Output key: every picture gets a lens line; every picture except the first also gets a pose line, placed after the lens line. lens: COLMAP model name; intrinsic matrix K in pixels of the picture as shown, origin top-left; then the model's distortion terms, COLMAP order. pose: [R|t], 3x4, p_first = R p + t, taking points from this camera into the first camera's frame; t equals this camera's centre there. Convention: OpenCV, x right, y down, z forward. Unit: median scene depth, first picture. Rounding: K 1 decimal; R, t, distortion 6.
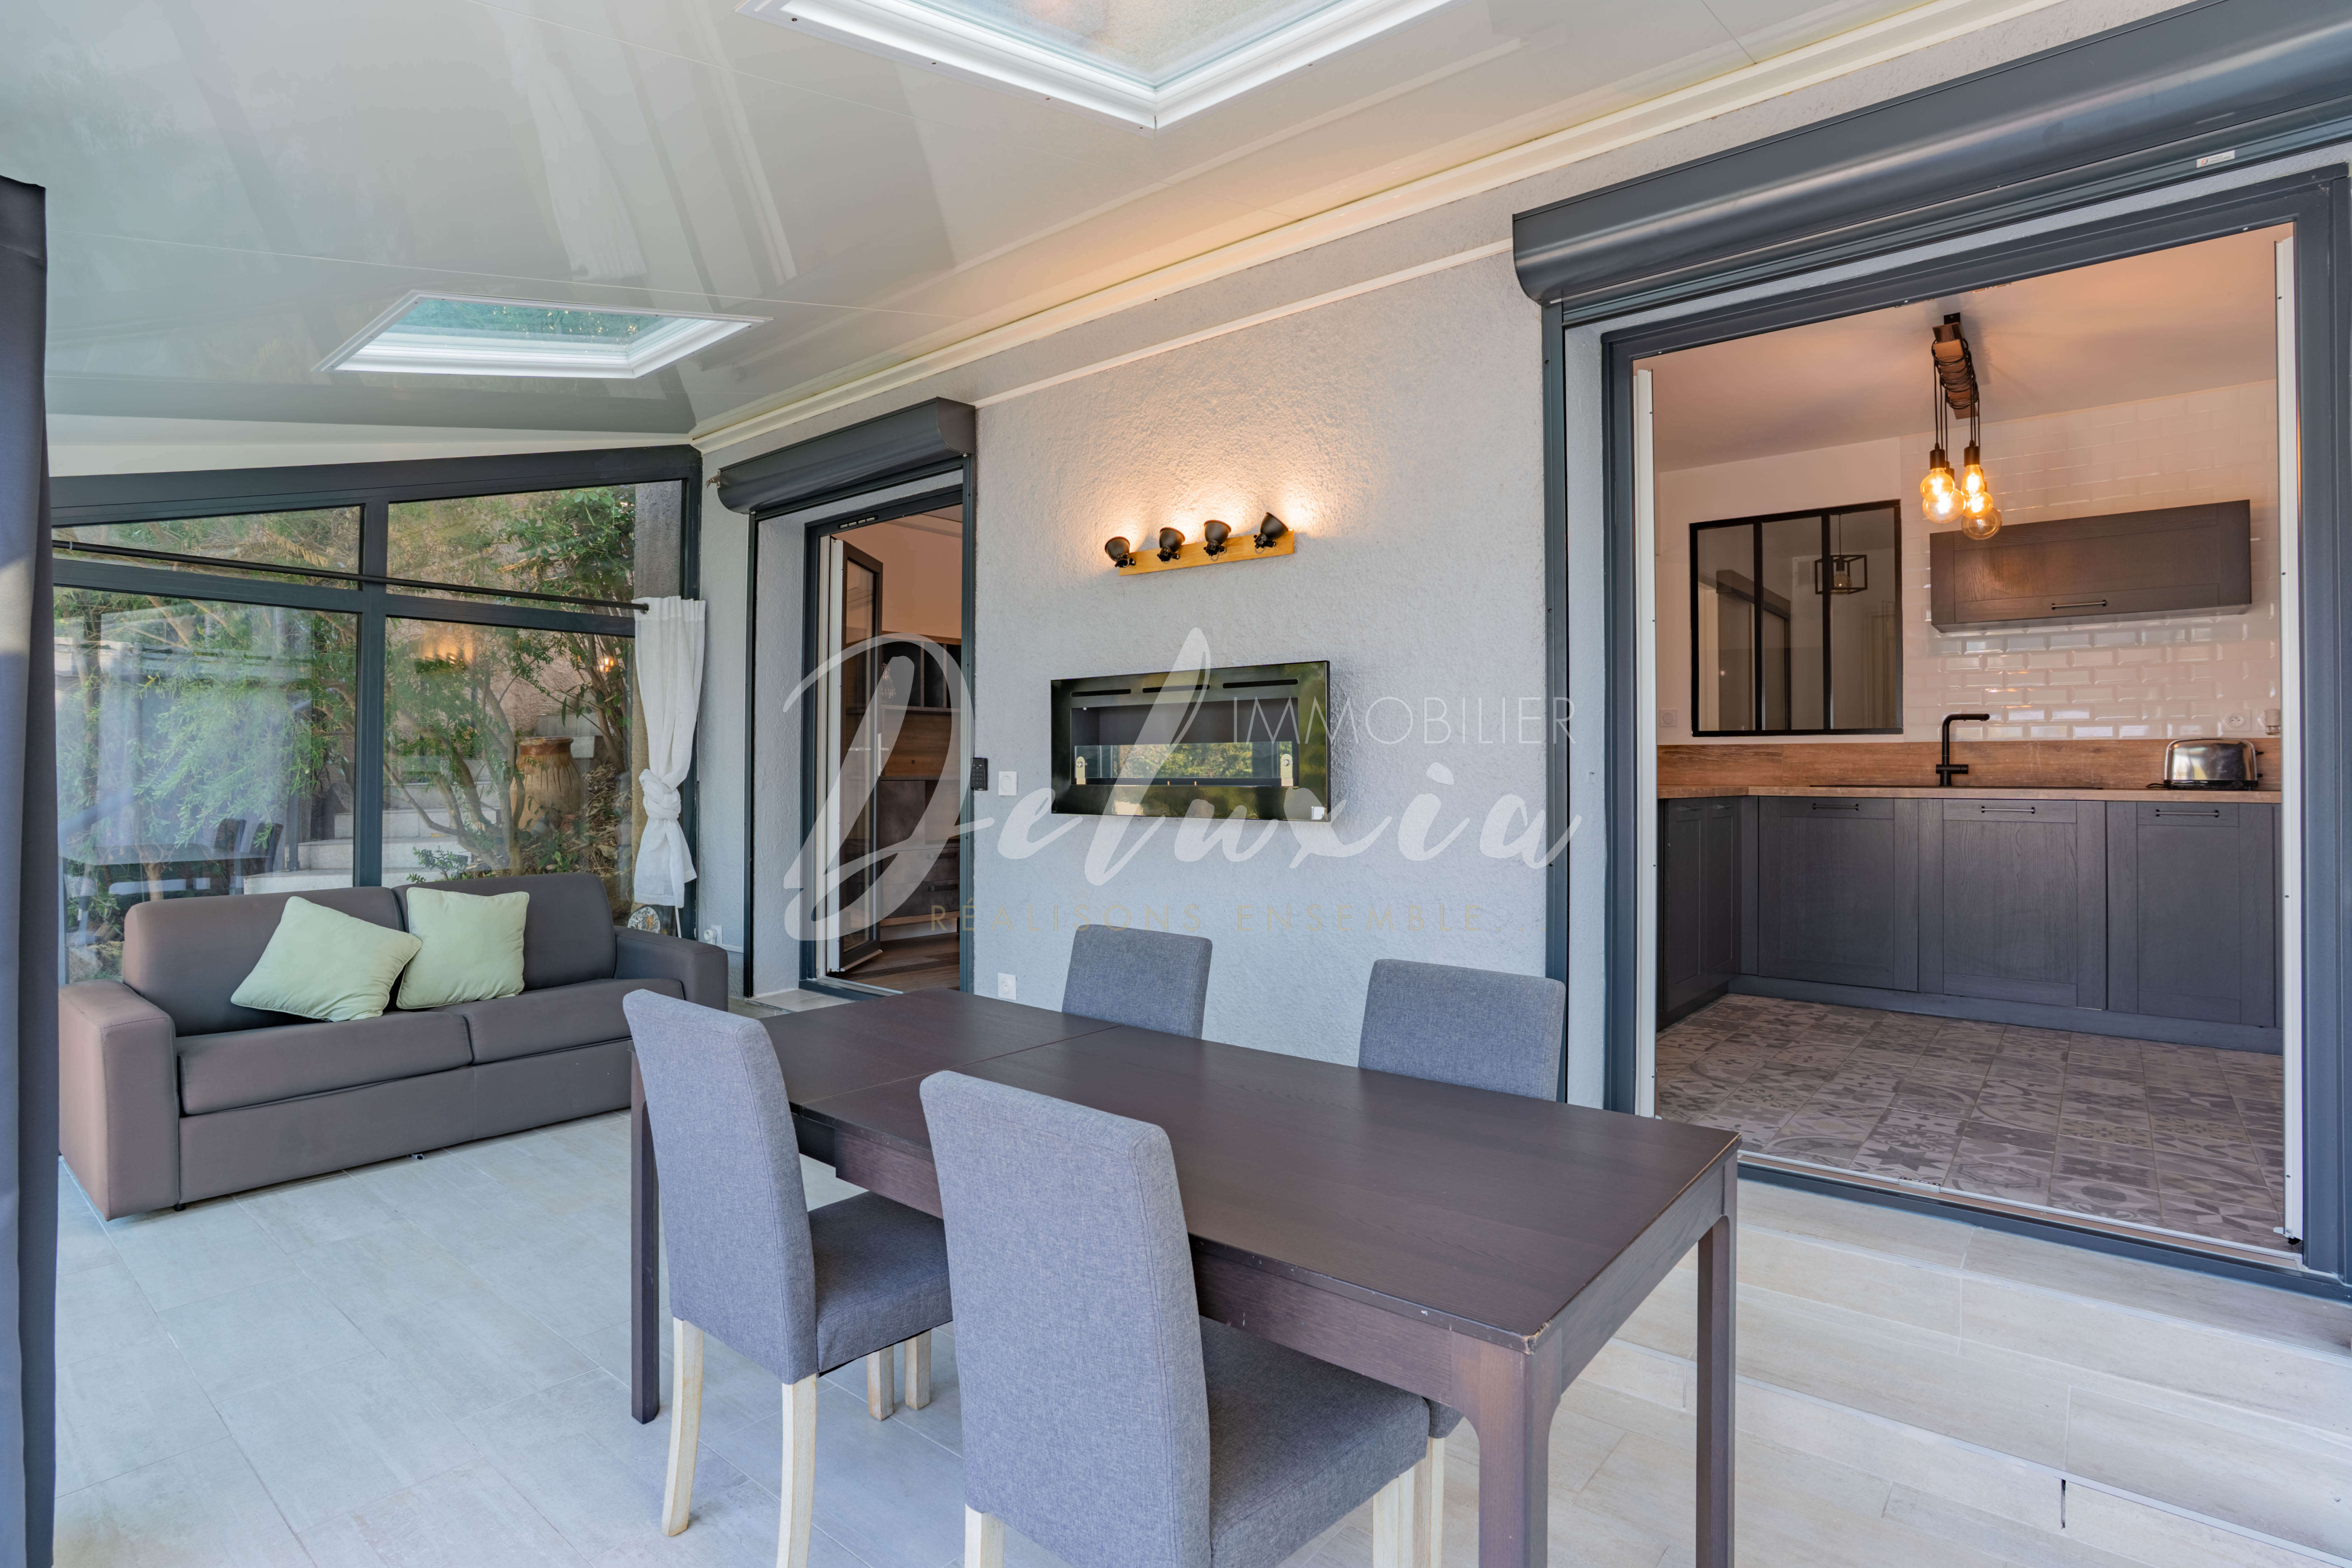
lens RADIAL K [[1113.1, 0, 1173.1], [0, 1113.1, 760.9], [0, 0, 1]] dist [-0.072999, 0.029367]
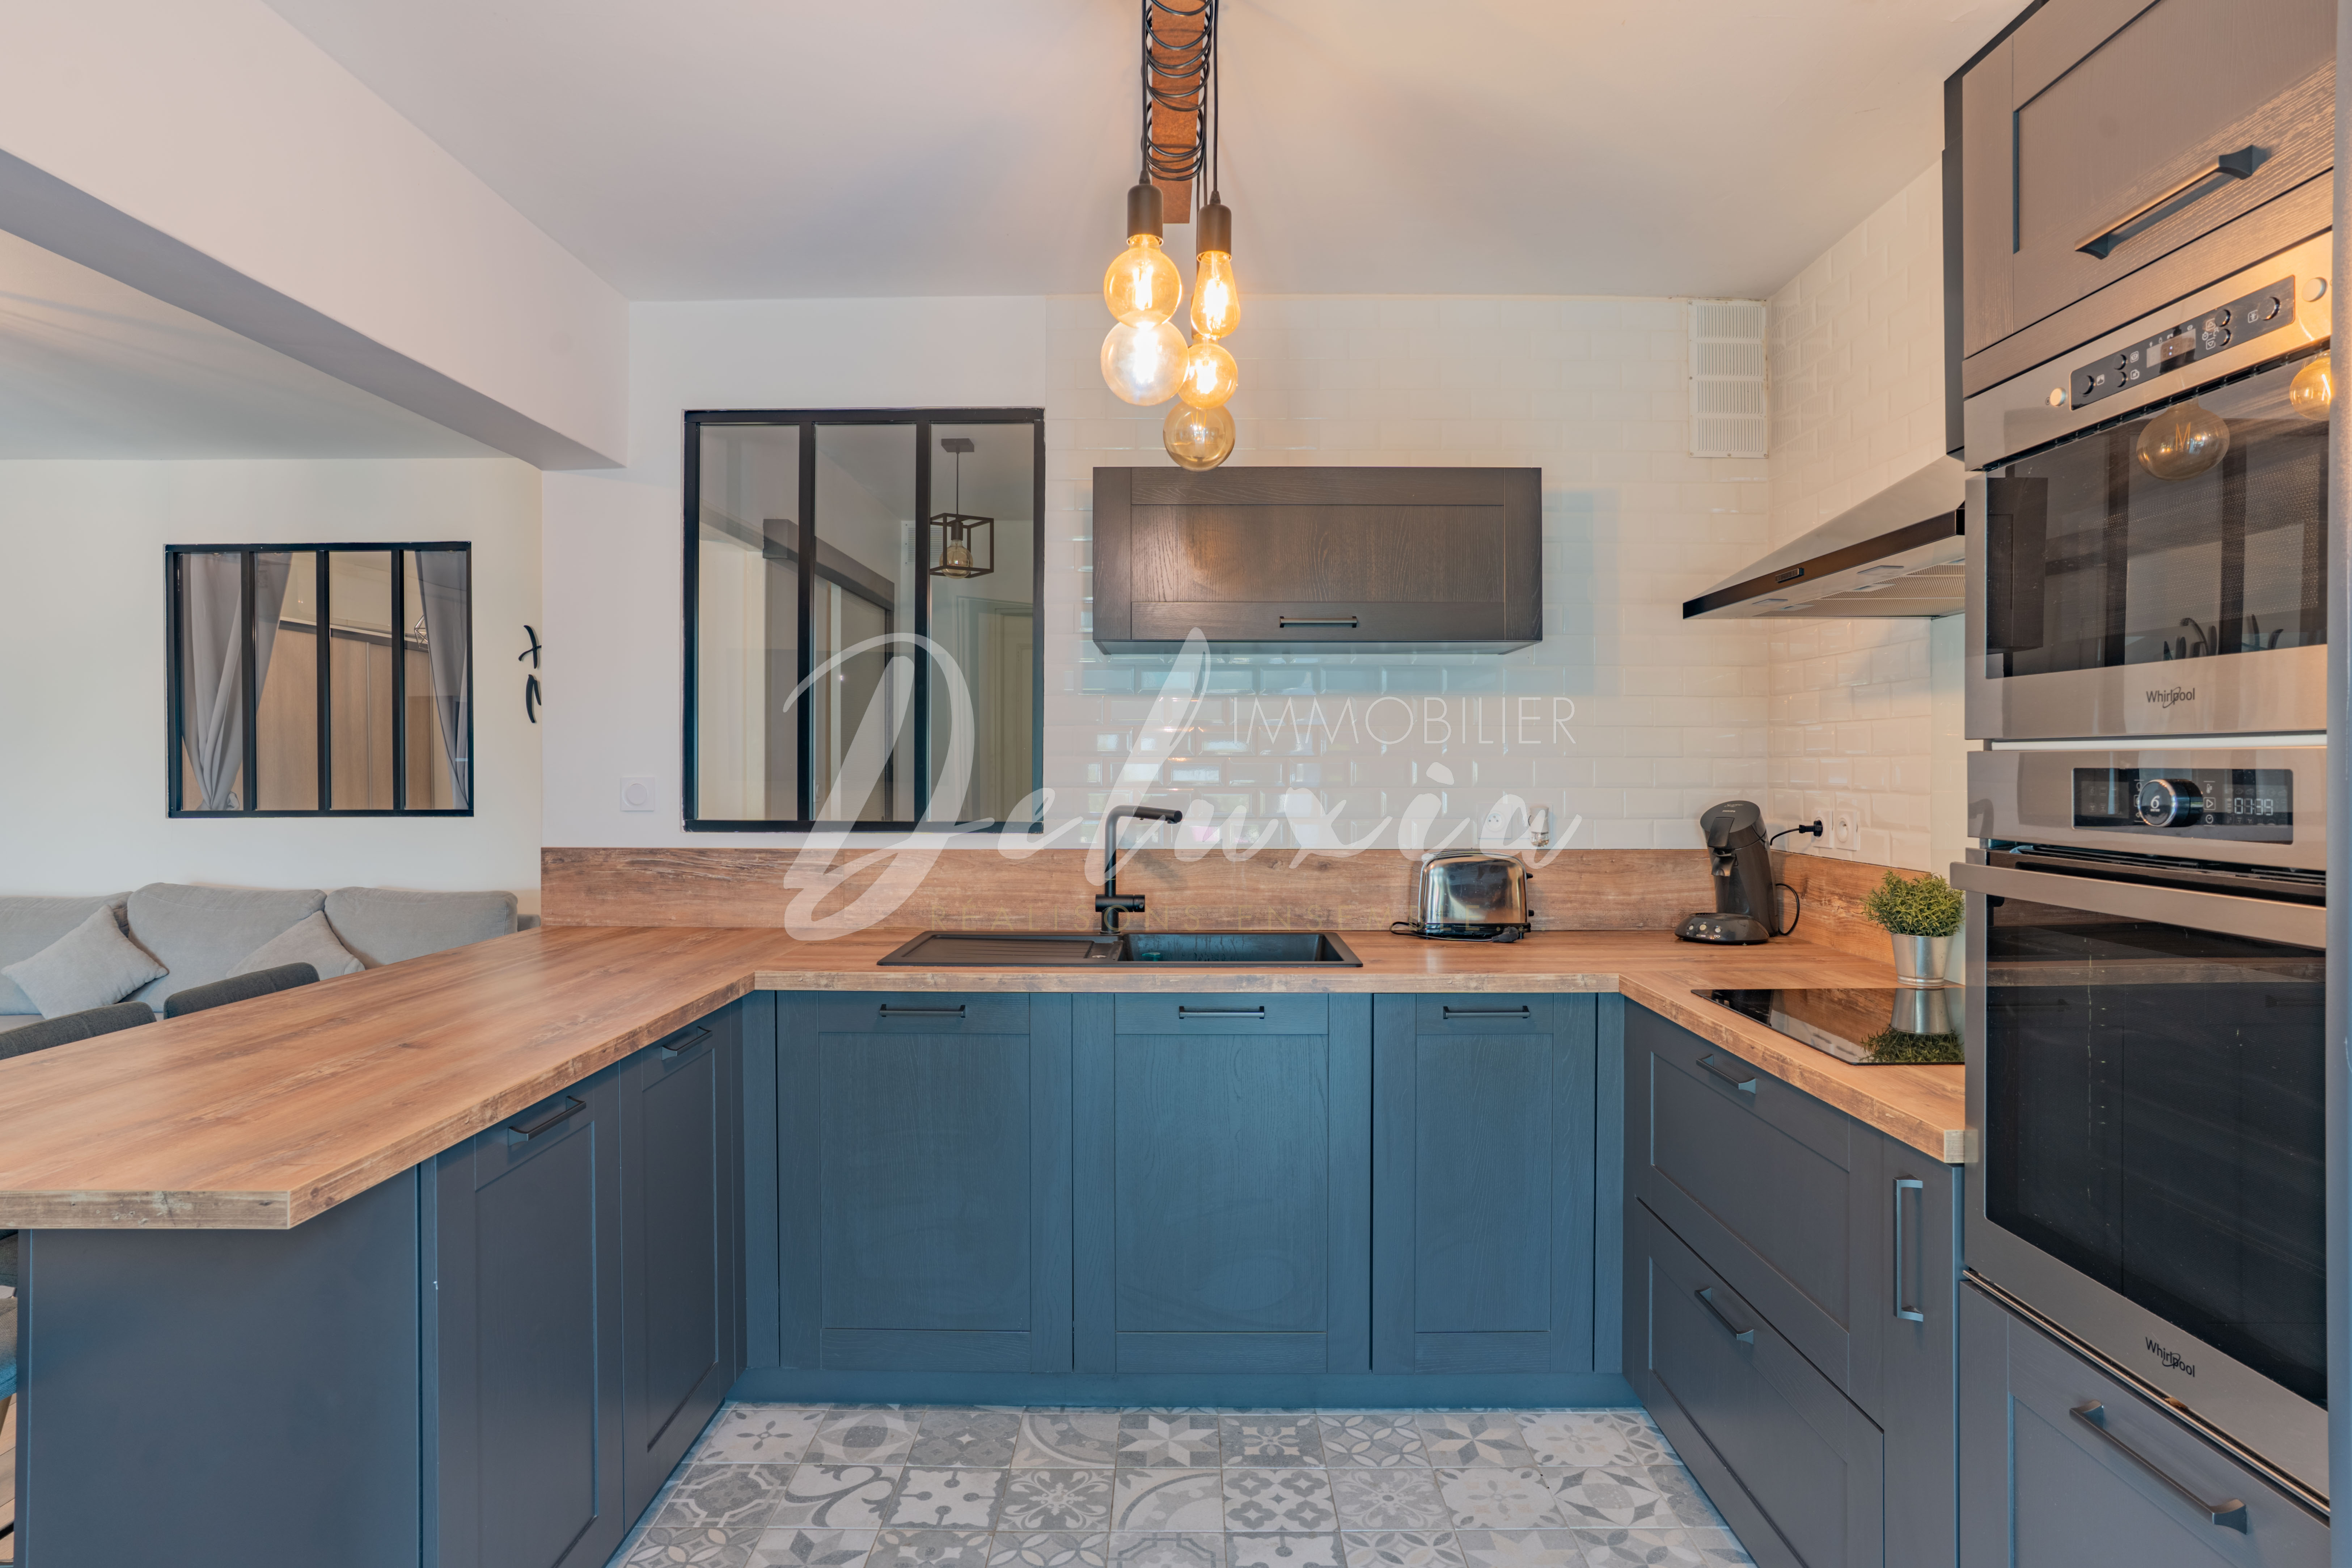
lens RADIAL K [[1273.9, 0, 1097.1], [0, 1273.9, 785.5], [0, 0, 1]] dist [-0.046603, 0.054518]
pose [[0.800019, -0.007985, 0.599922, 0.320705], [-0.007263, 0.999709, 0.022992, -0.068083], [-0.599931, -0.022751, 0.799728, 0.486246]]
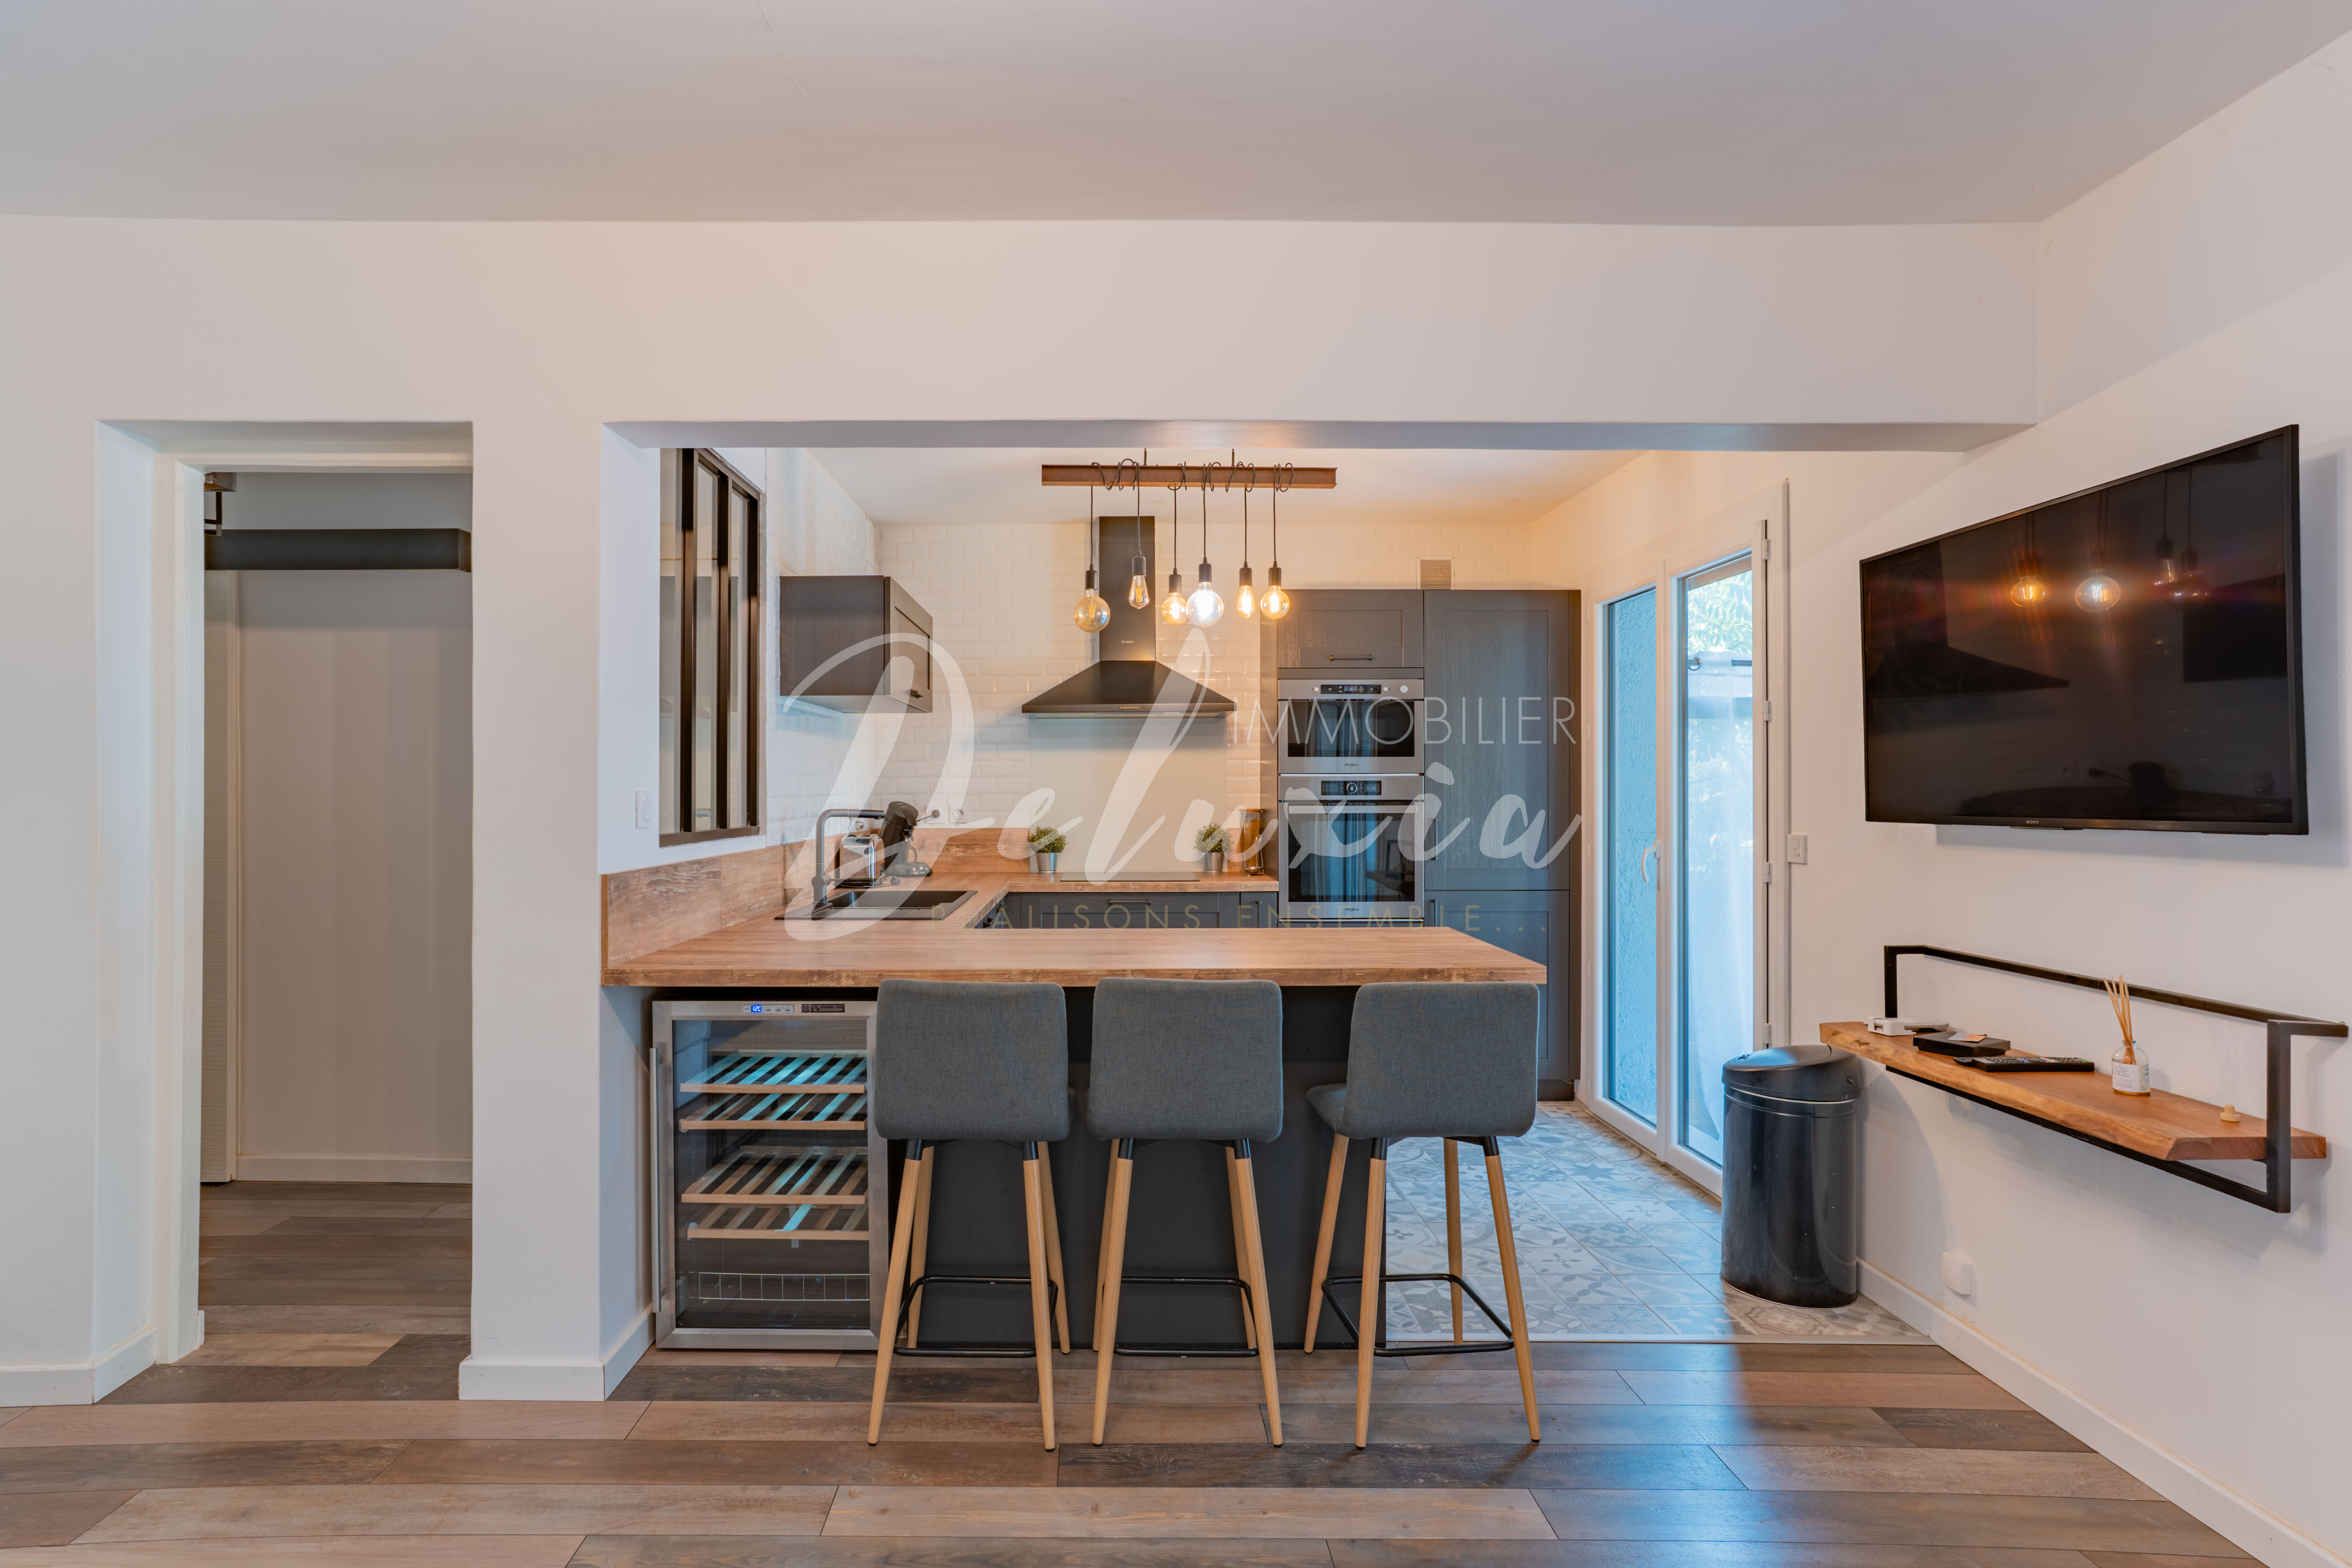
lens RADIAL K [[1273.9, 0, 1097.1], [0, 1273.9, 785.5], [0, 0, 1]] dist [-0.046603, 0.054518]
pose [[-0.610731, 0.005587, 0.791818, -0.105907], [-0.002625, 0.999955, -0.009080, -0.052134], [-0.791834, -0.007624, -0.610689, 1.398678]]
